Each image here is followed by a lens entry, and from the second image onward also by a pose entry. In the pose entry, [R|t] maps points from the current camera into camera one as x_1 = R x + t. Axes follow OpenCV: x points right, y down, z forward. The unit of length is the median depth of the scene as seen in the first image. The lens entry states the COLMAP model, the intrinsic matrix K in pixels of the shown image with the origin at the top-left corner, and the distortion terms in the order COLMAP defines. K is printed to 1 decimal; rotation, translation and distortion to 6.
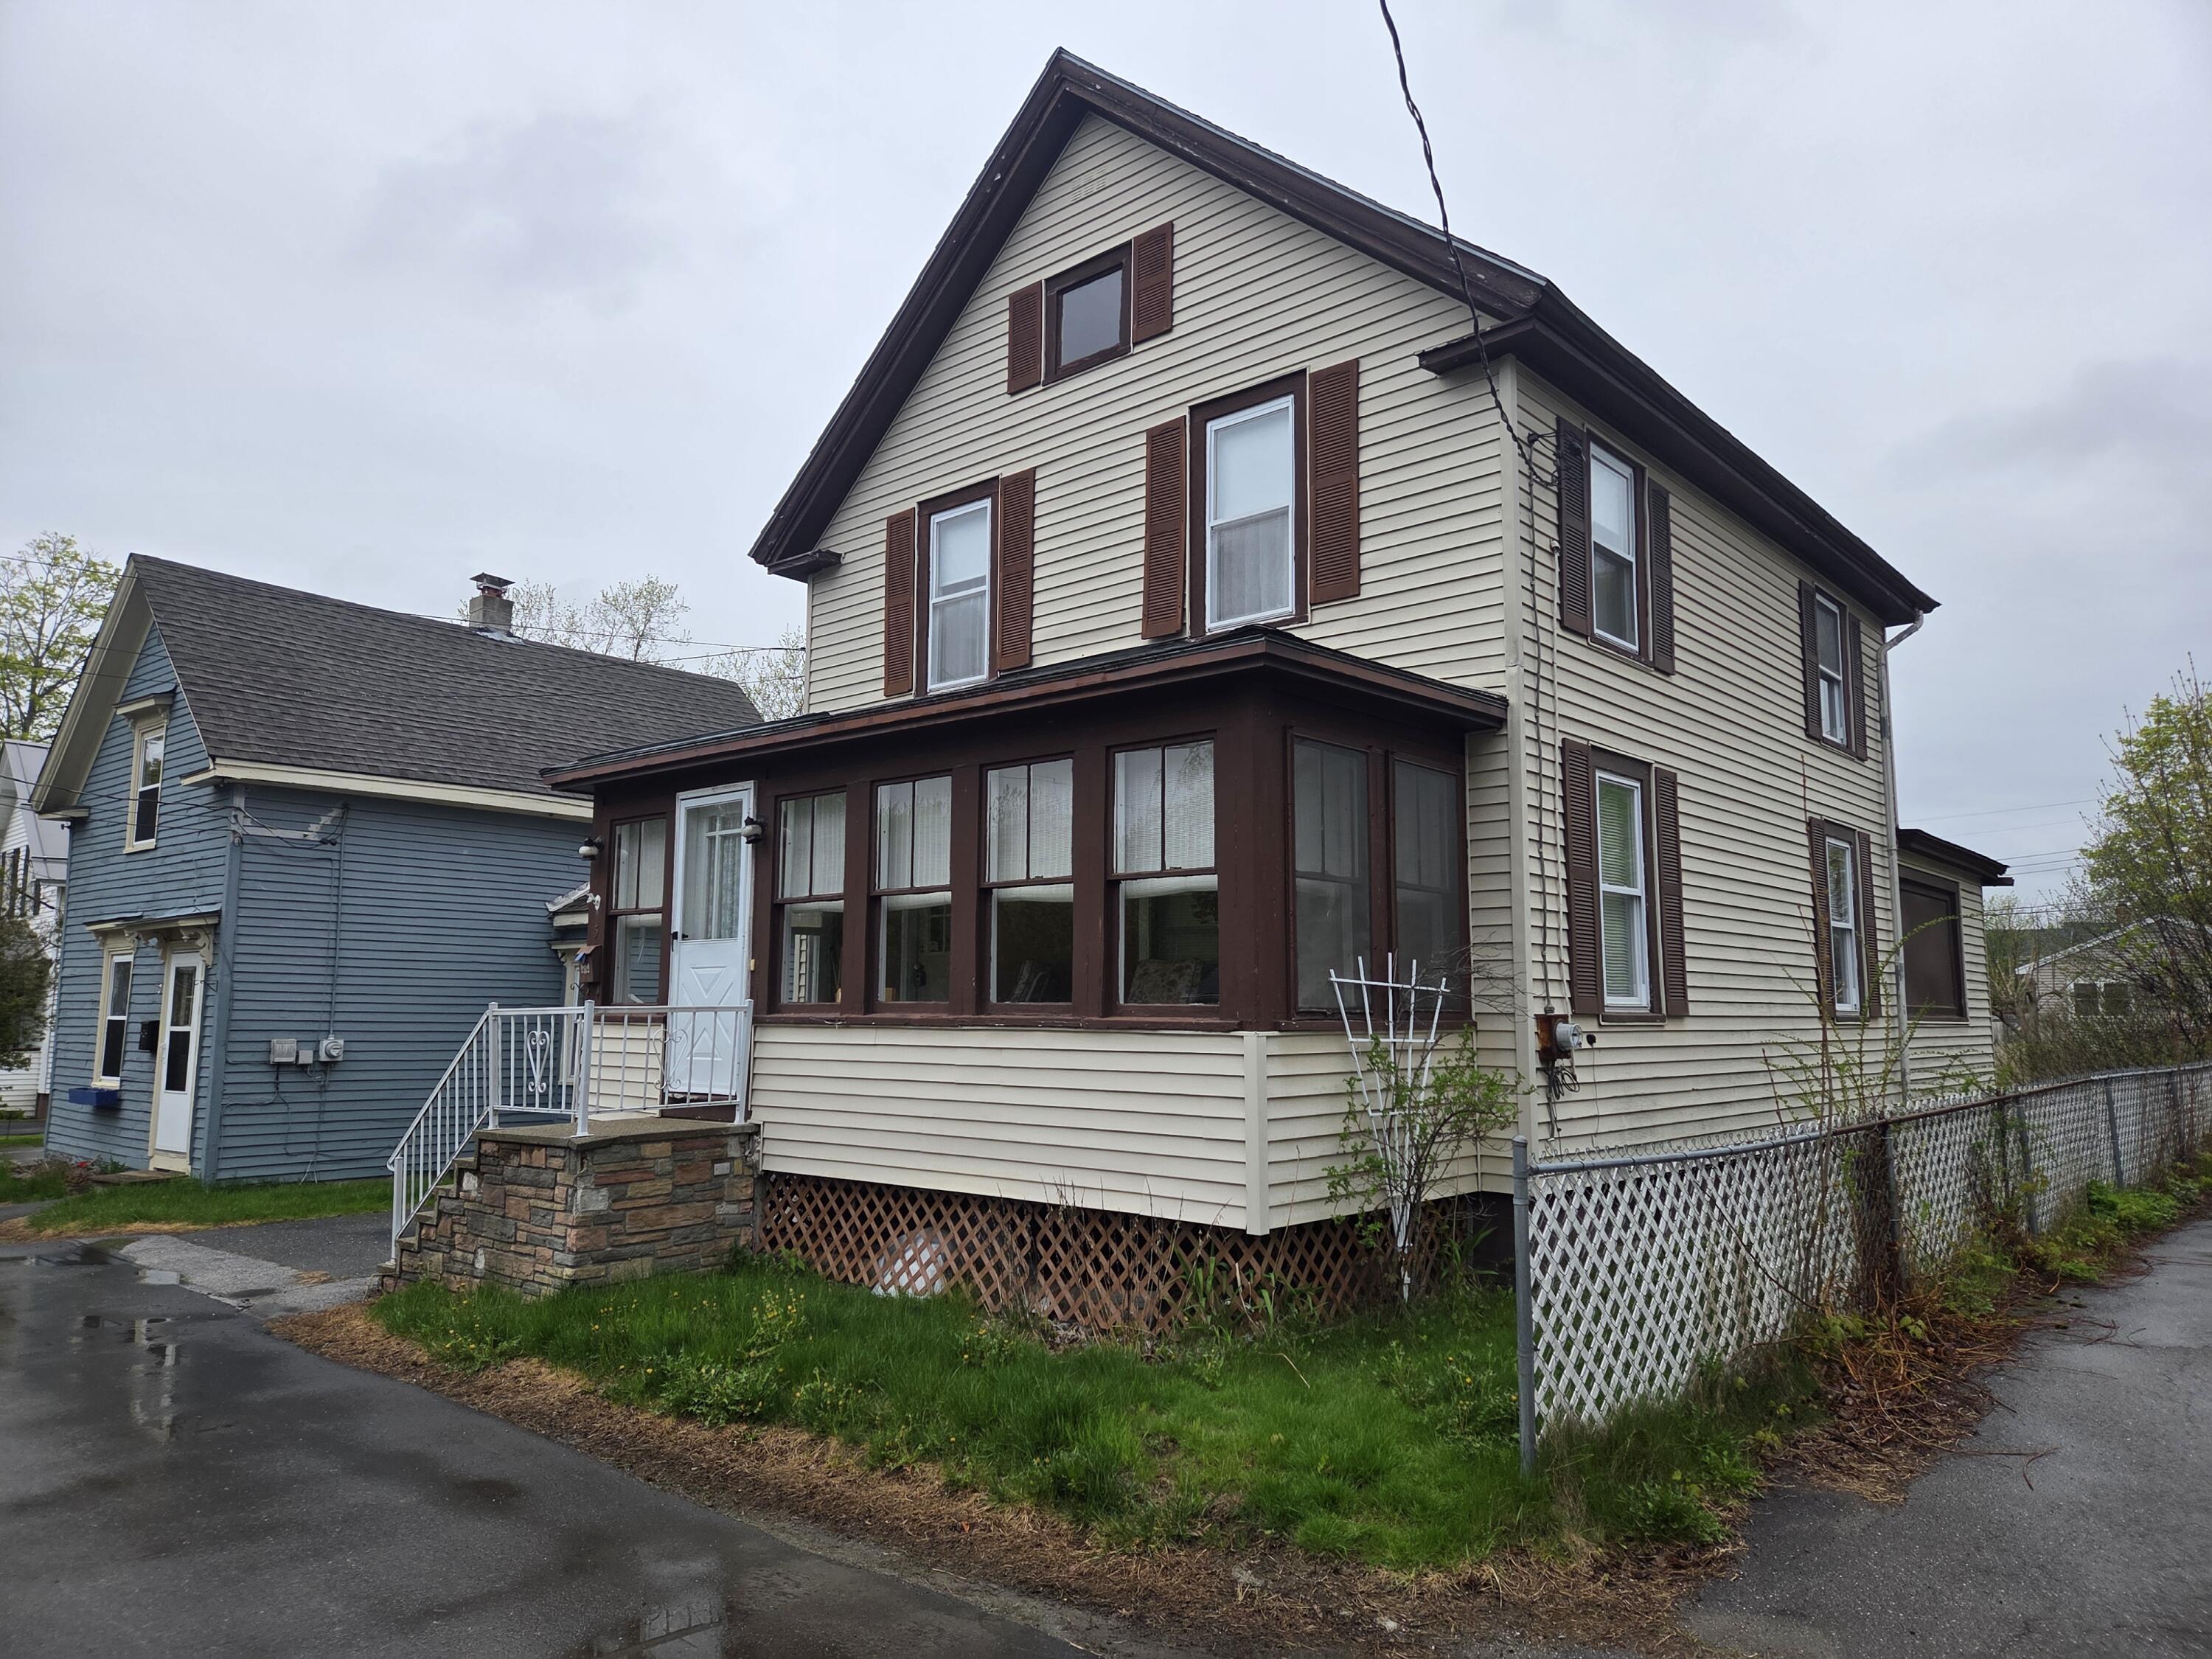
lens RADIAL K [[1454.9, 0, 1095.7], [0, 1454.9, 841.1], [0, 0, 1]] dist [0.089373, -0.091167]
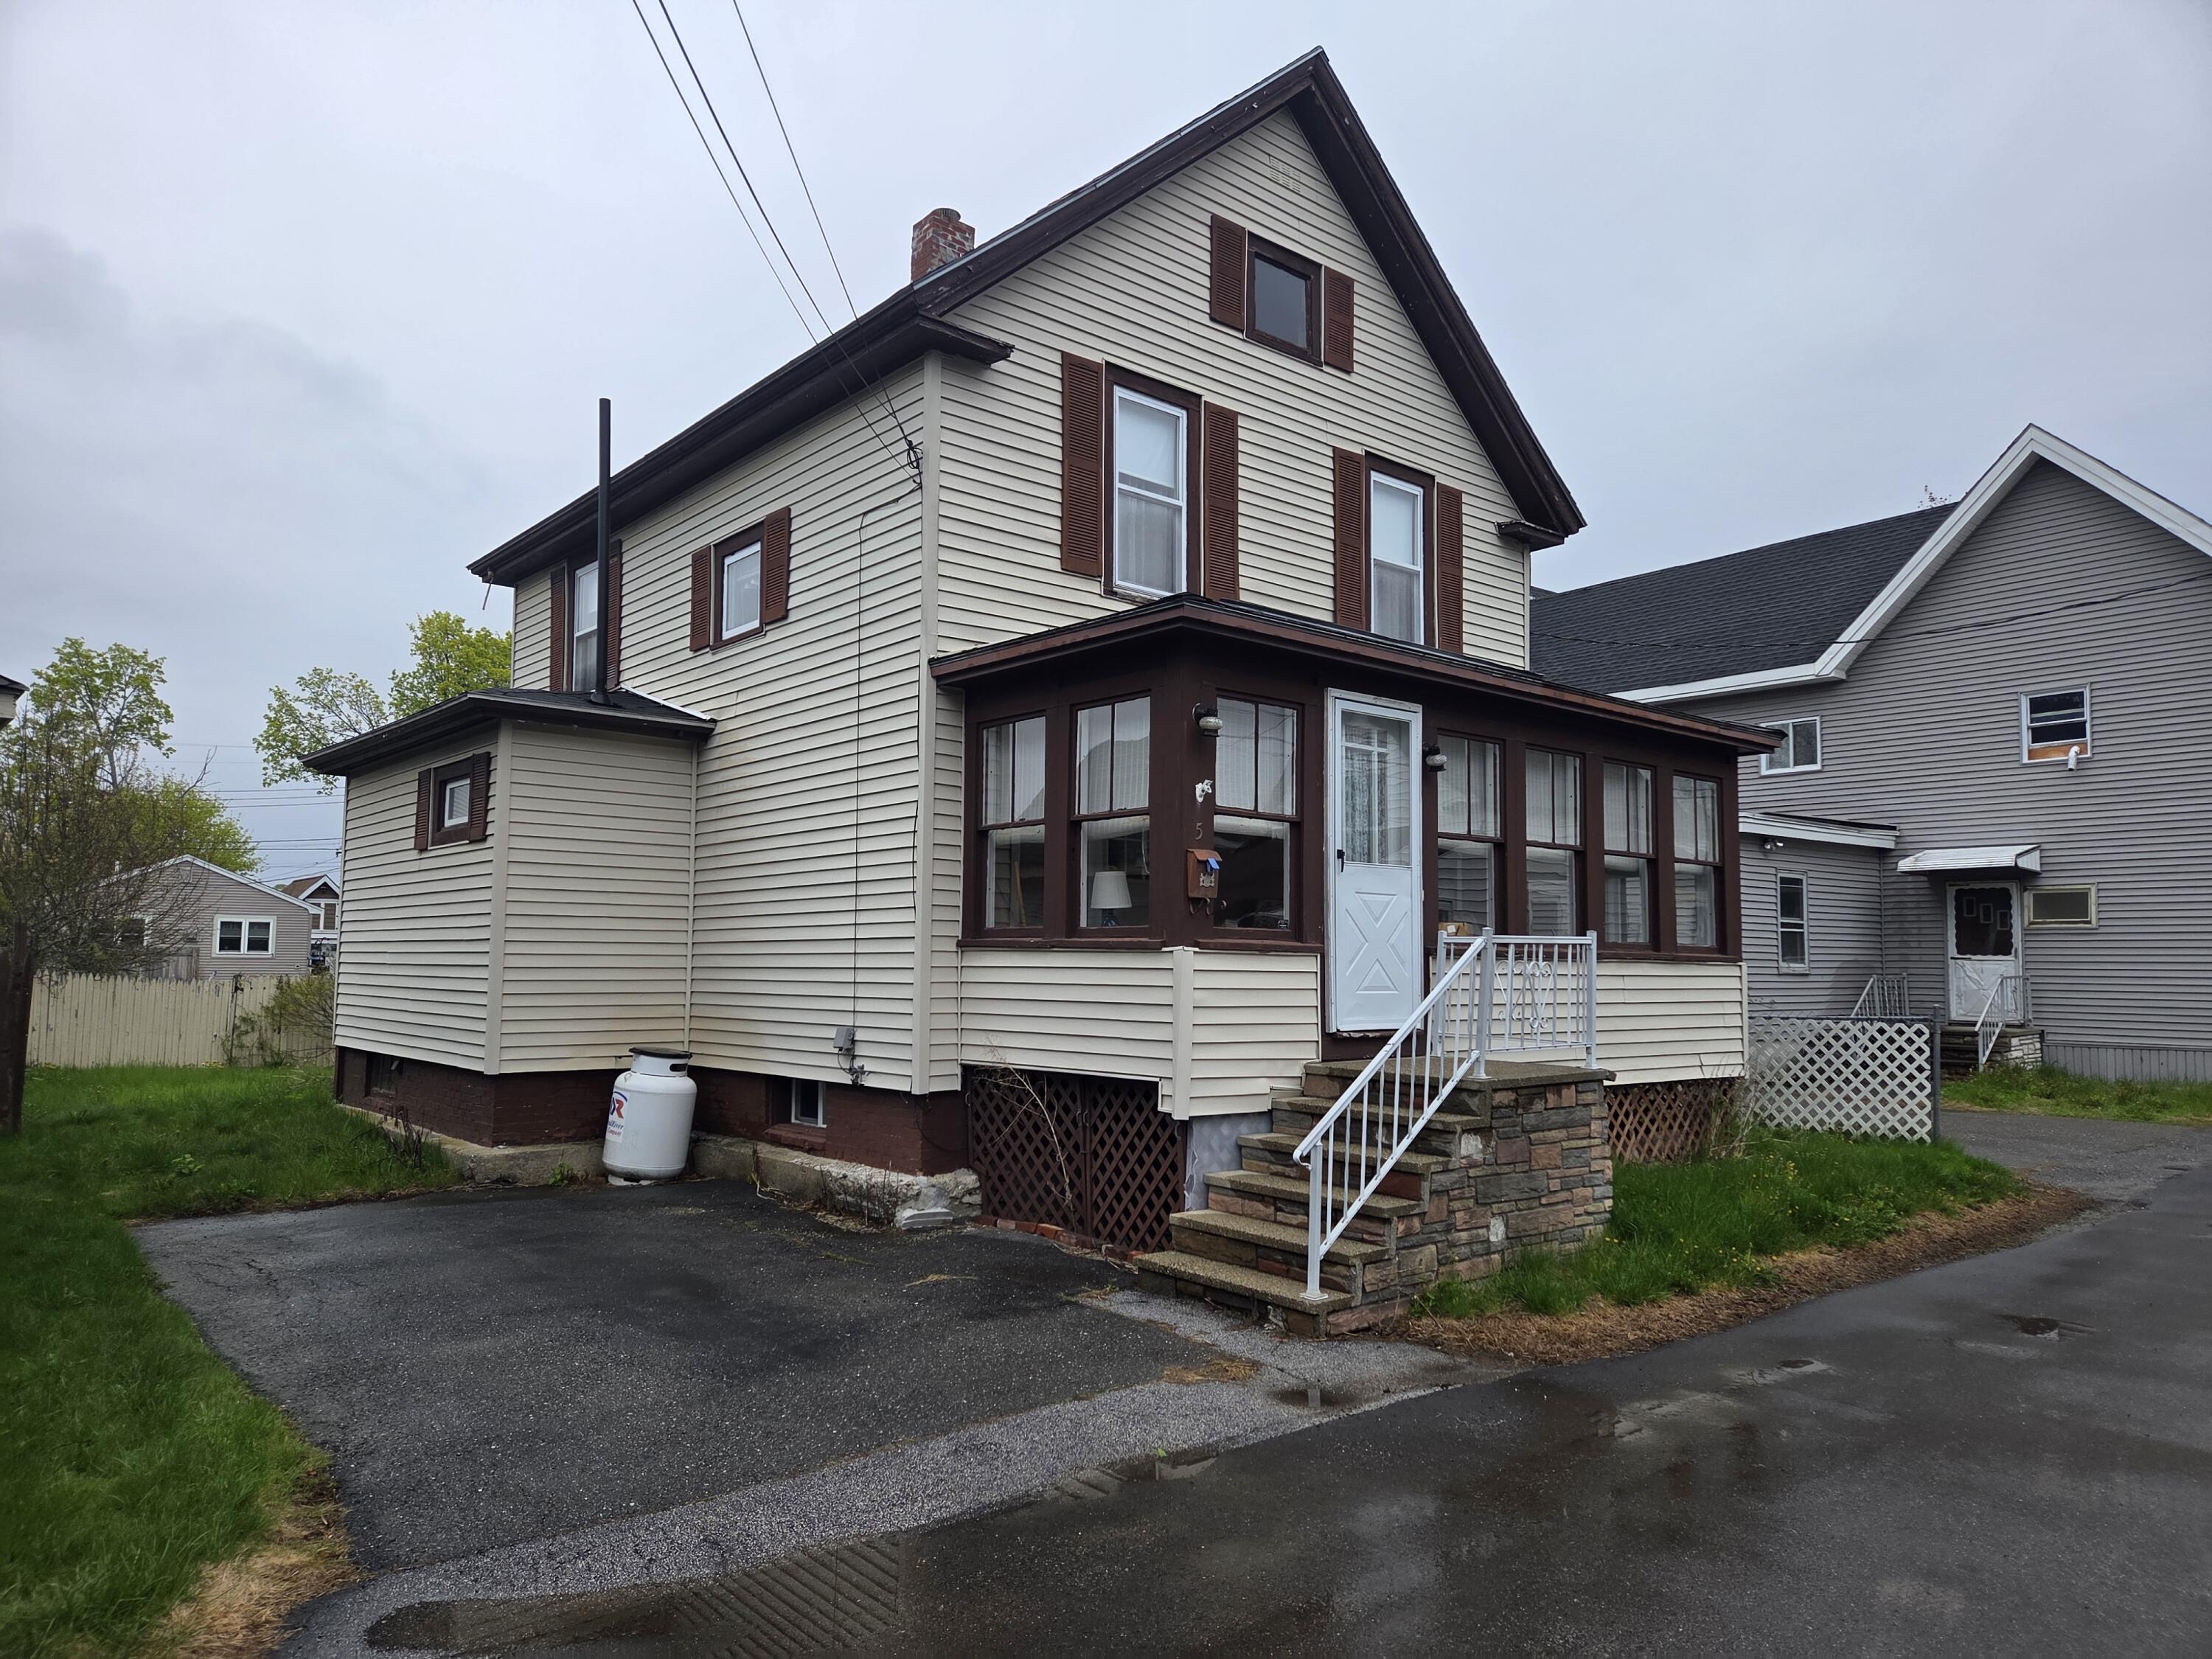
lens RADIAL K [[1515.9, 0, 1043.8], [0, 1515.9, 864.4], [0, 0, 1]] dist [0.098593, -0.099193]
pose [[0.147145, 0.065455, 0.986947, -1.220522], [-0.123351, 0.991233, -0.047348, 0.136920], [-0.981393, -0.114773, 0.153928, 1.045982]]
